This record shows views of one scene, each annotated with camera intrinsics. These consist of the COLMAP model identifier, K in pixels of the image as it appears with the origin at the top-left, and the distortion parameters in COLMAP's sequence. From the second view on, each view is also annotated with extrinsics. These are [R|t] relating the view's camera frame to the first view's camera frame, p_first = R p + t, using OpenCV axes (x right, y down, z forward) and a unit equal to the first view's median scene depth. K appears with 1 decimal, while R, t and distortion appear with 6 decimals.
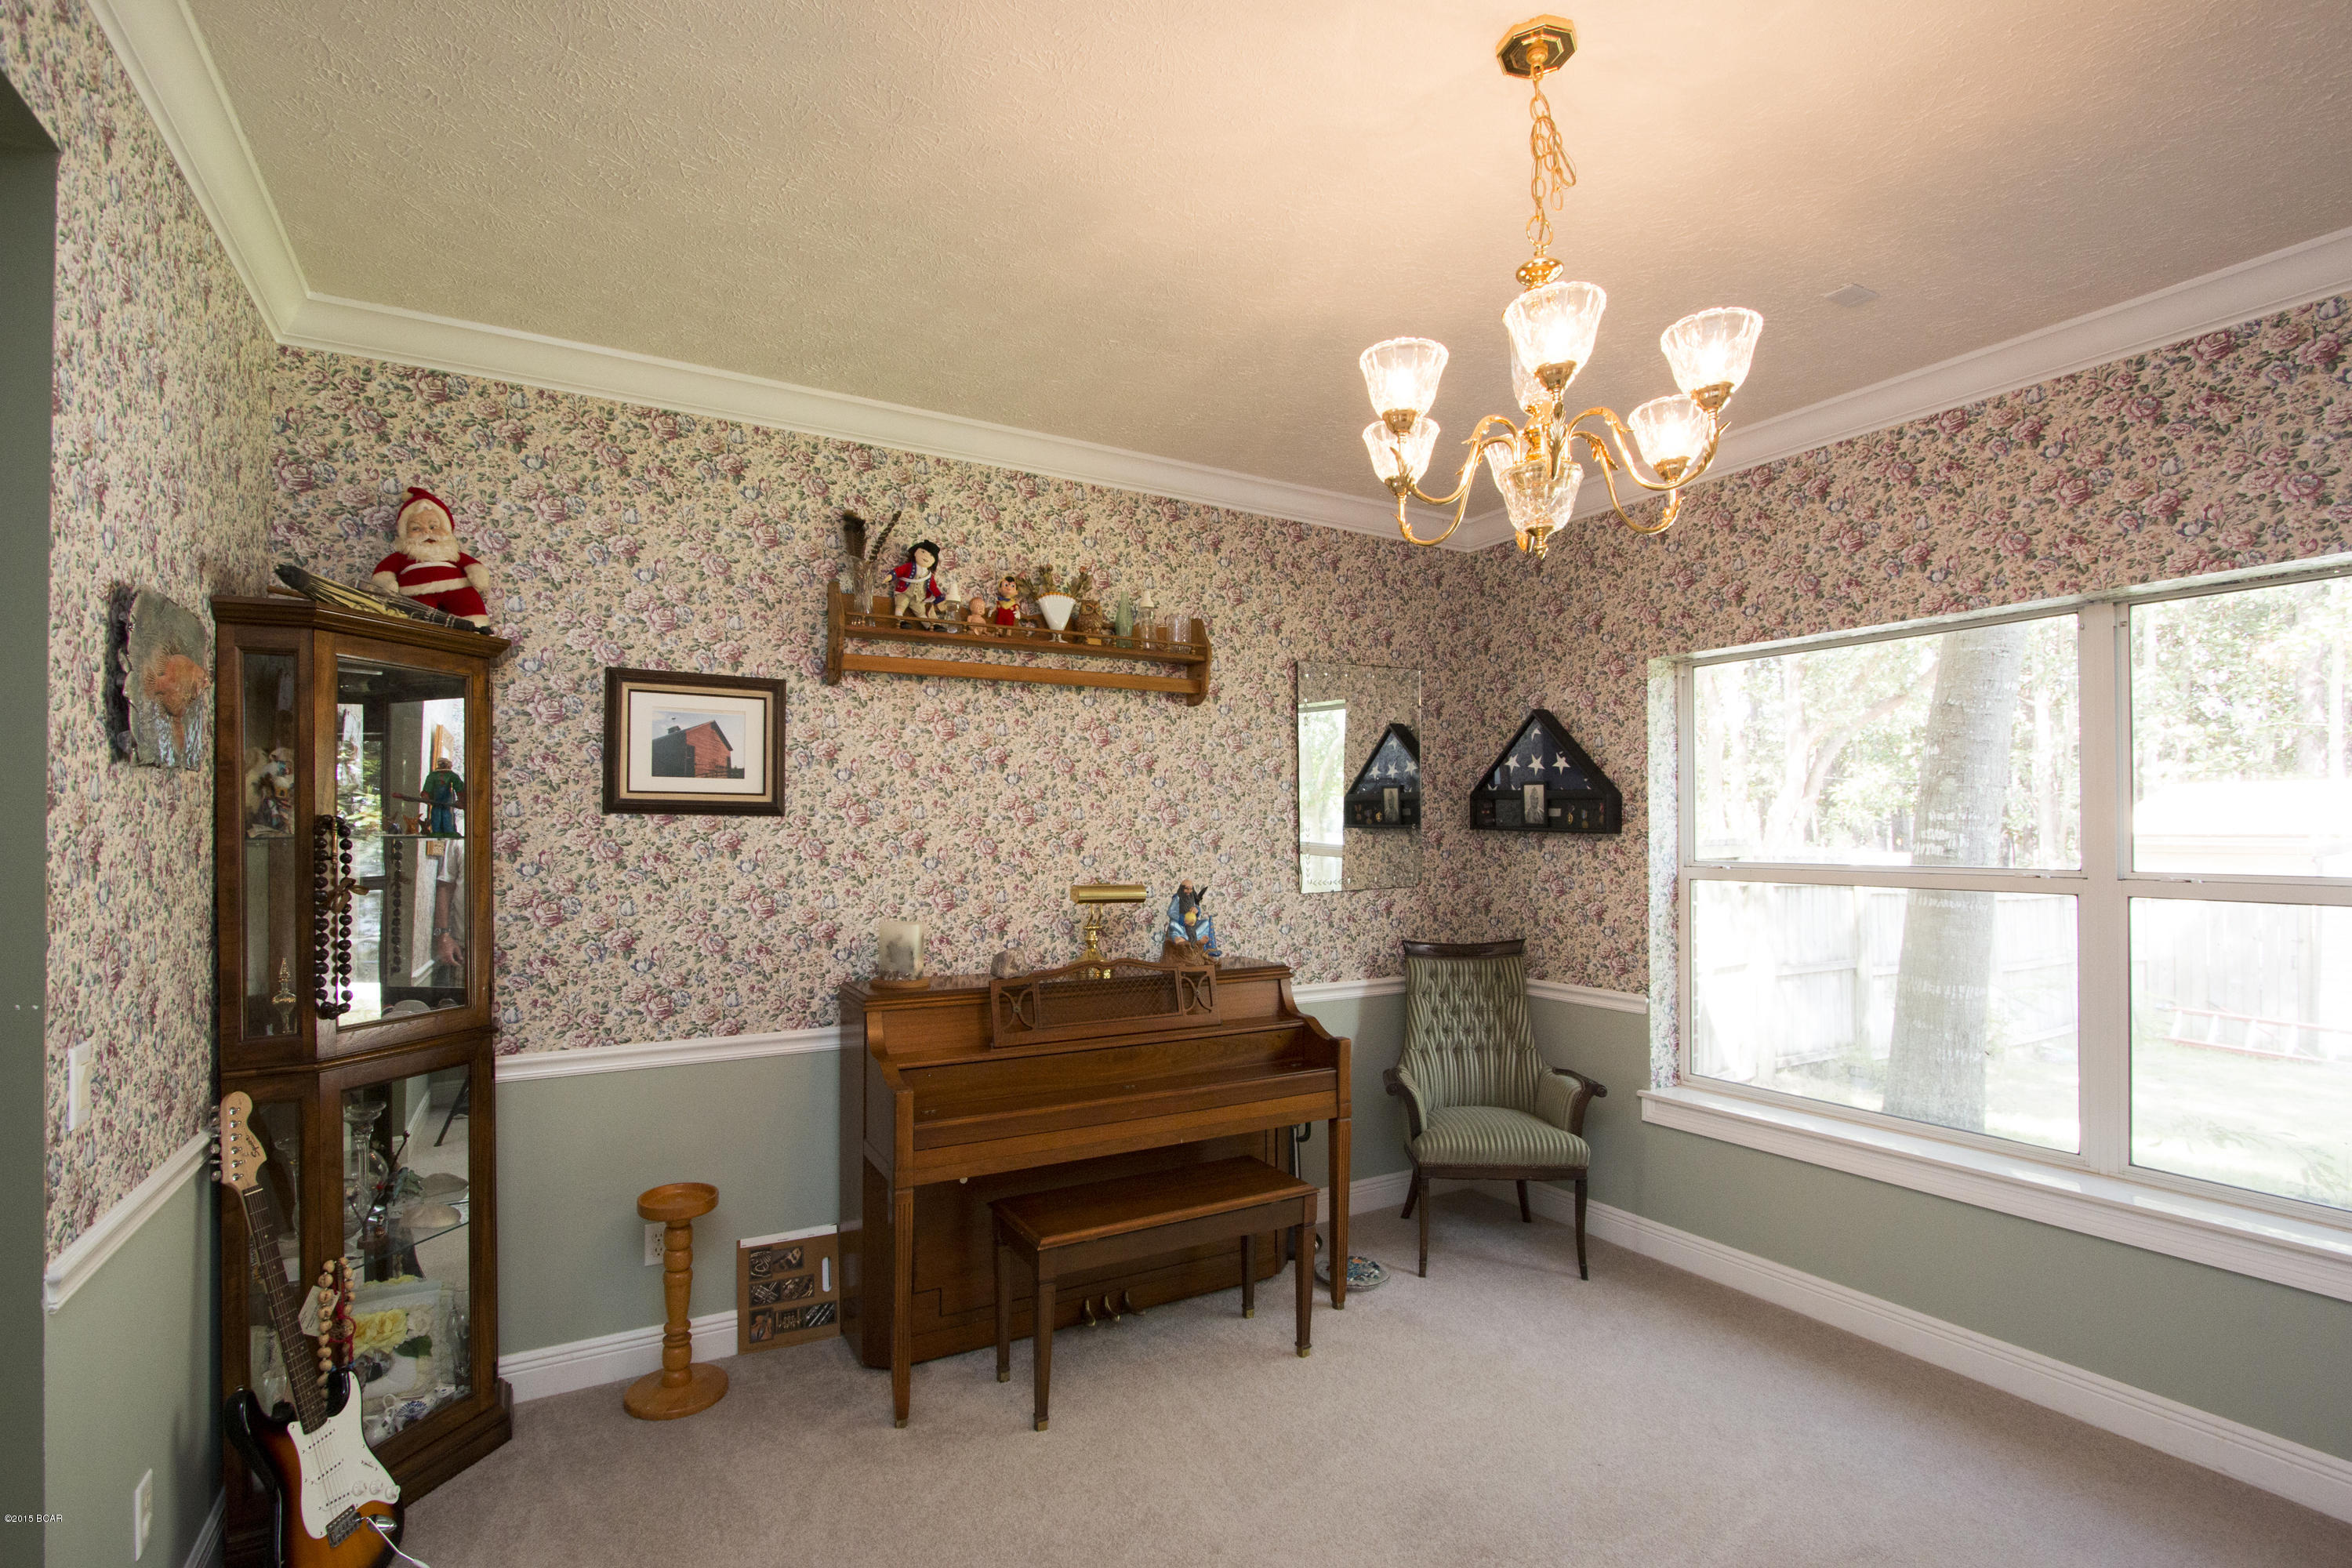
lens RADIAL K [[1090.9, 0, 1181.8], [0, 1090.9, 805.7], [0, 0, 1]] dist [-0.001416, -0.000036]
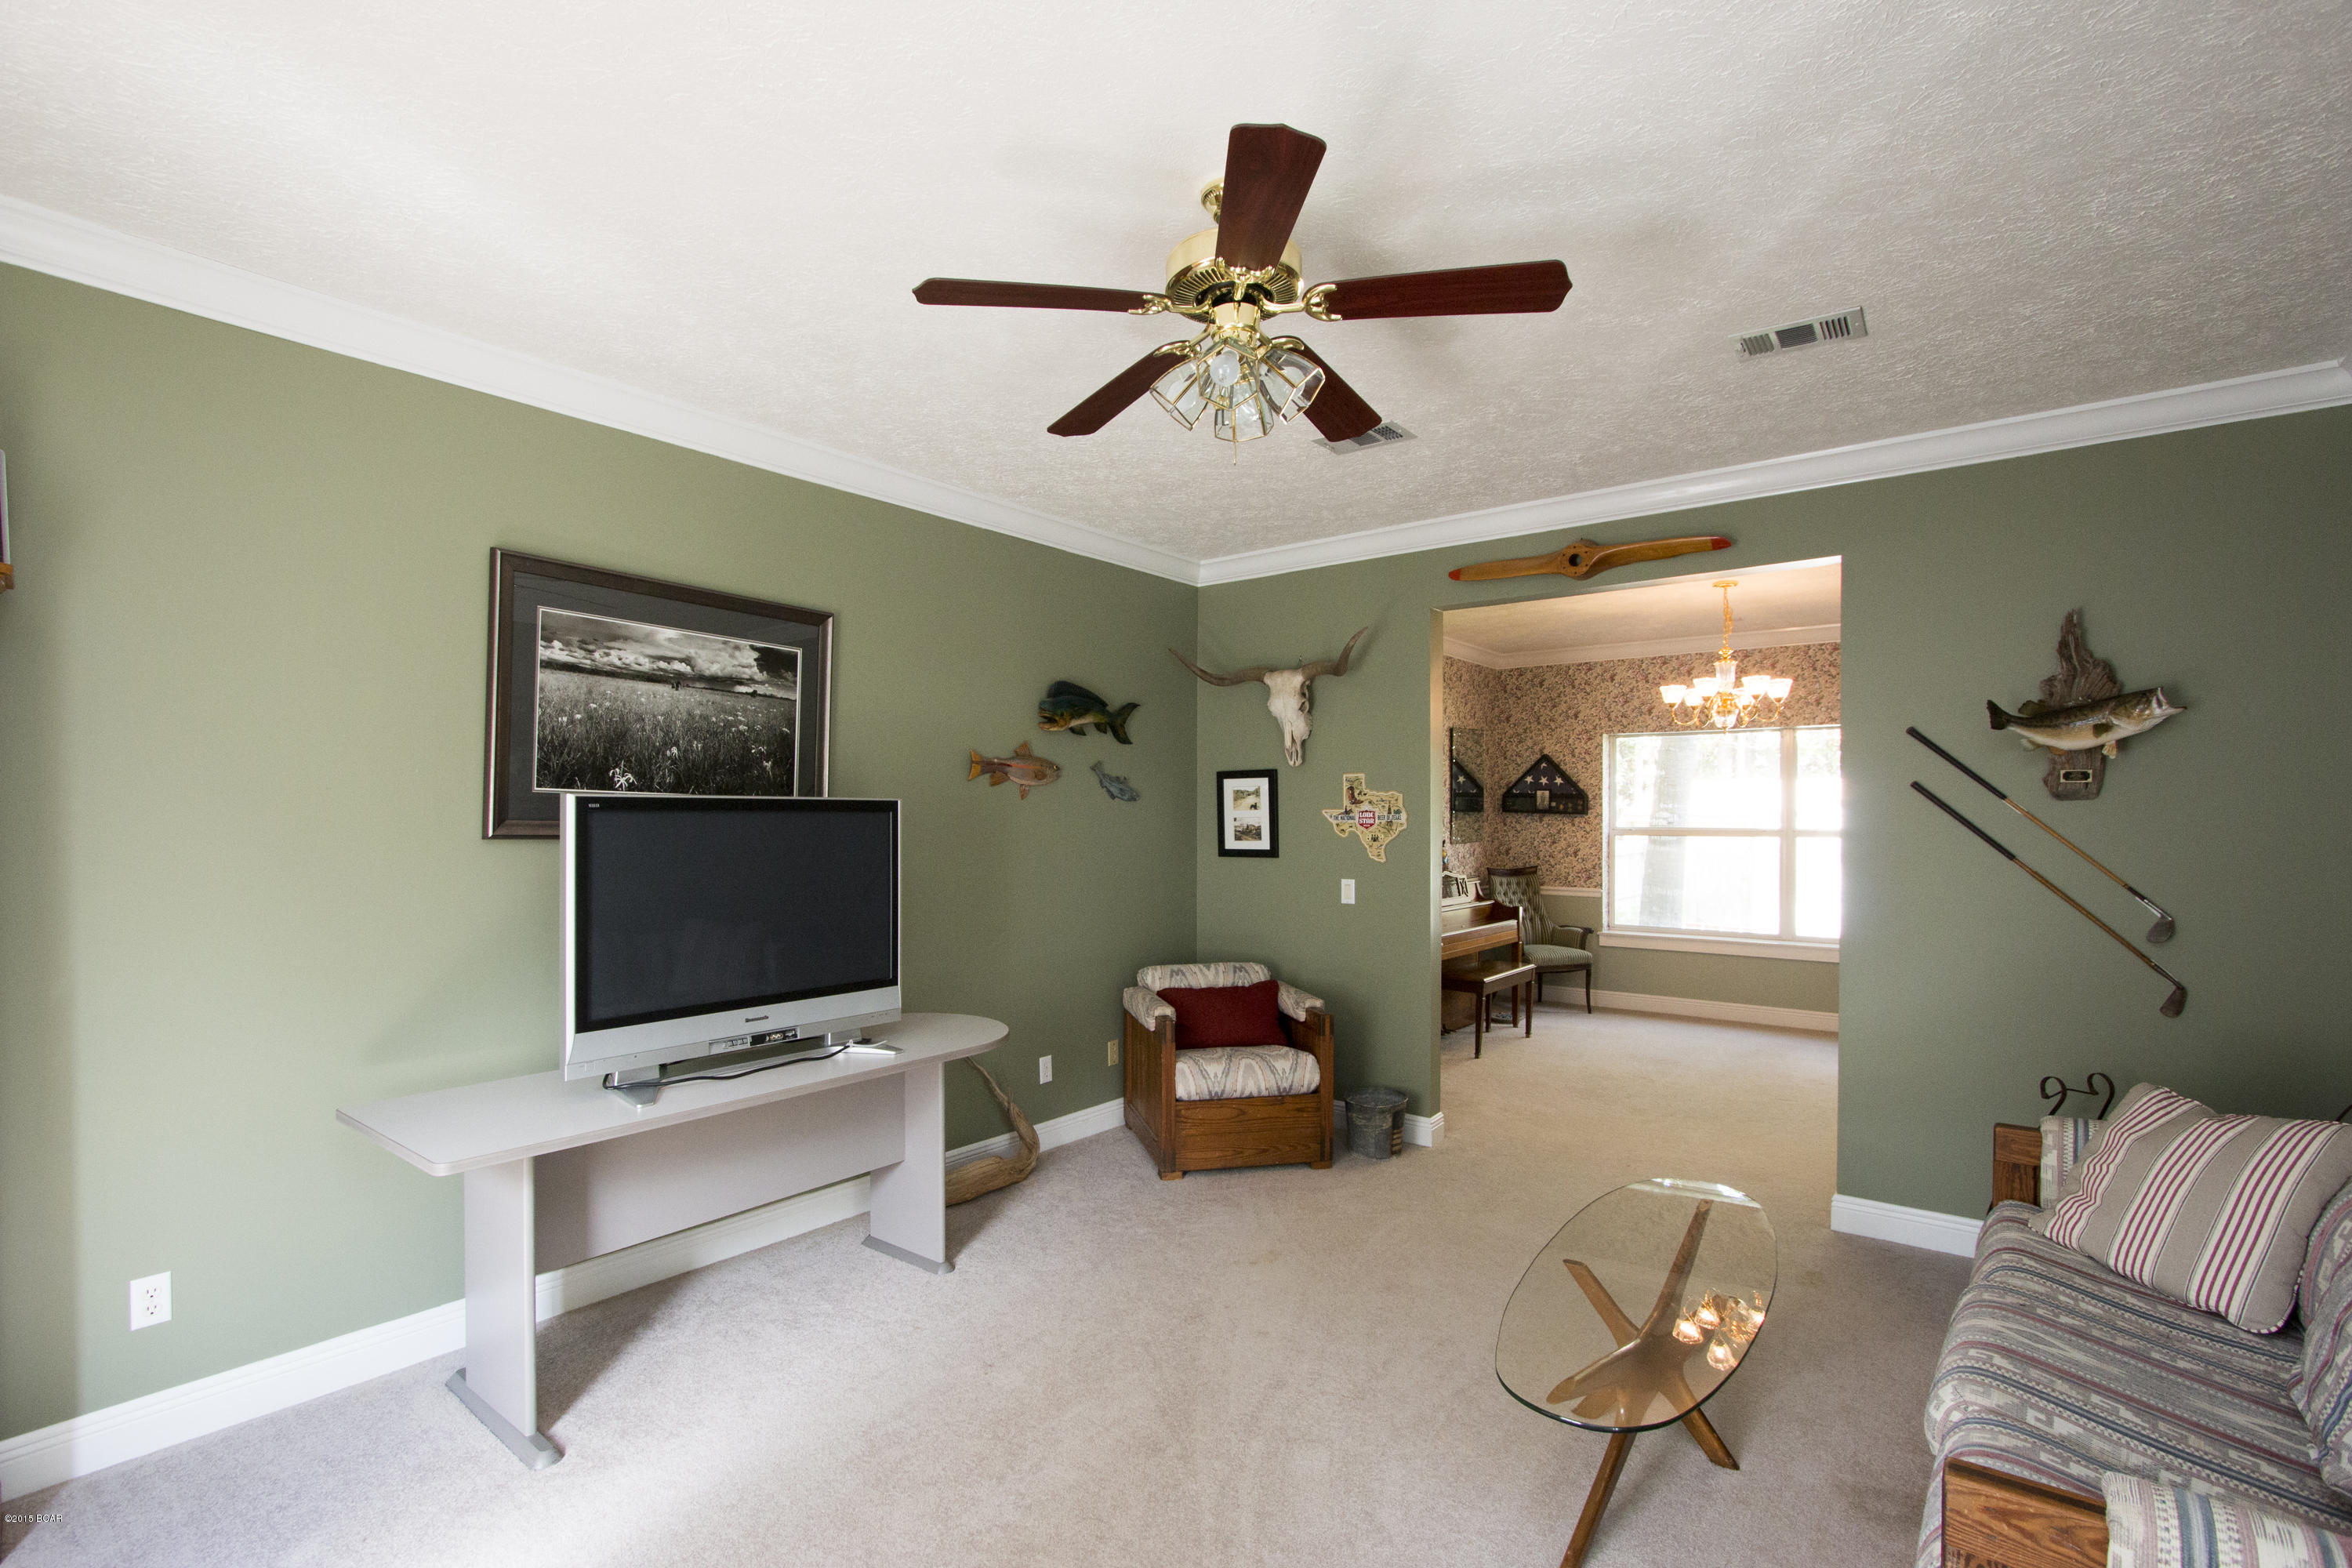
lens RADIAL K [[1090.9, 0, 1172.6], [0, 1090.9, 797.5], [0, 0, 1]] dist [-0.001416, -0.000036]
pose [[0.930807, 0.004662, 0.365480, -1.662426], [-0.012368, 0.999748, 0.018748, -0.055852], [-0.365301, -0.021972, 0.930630, -1.016685]]
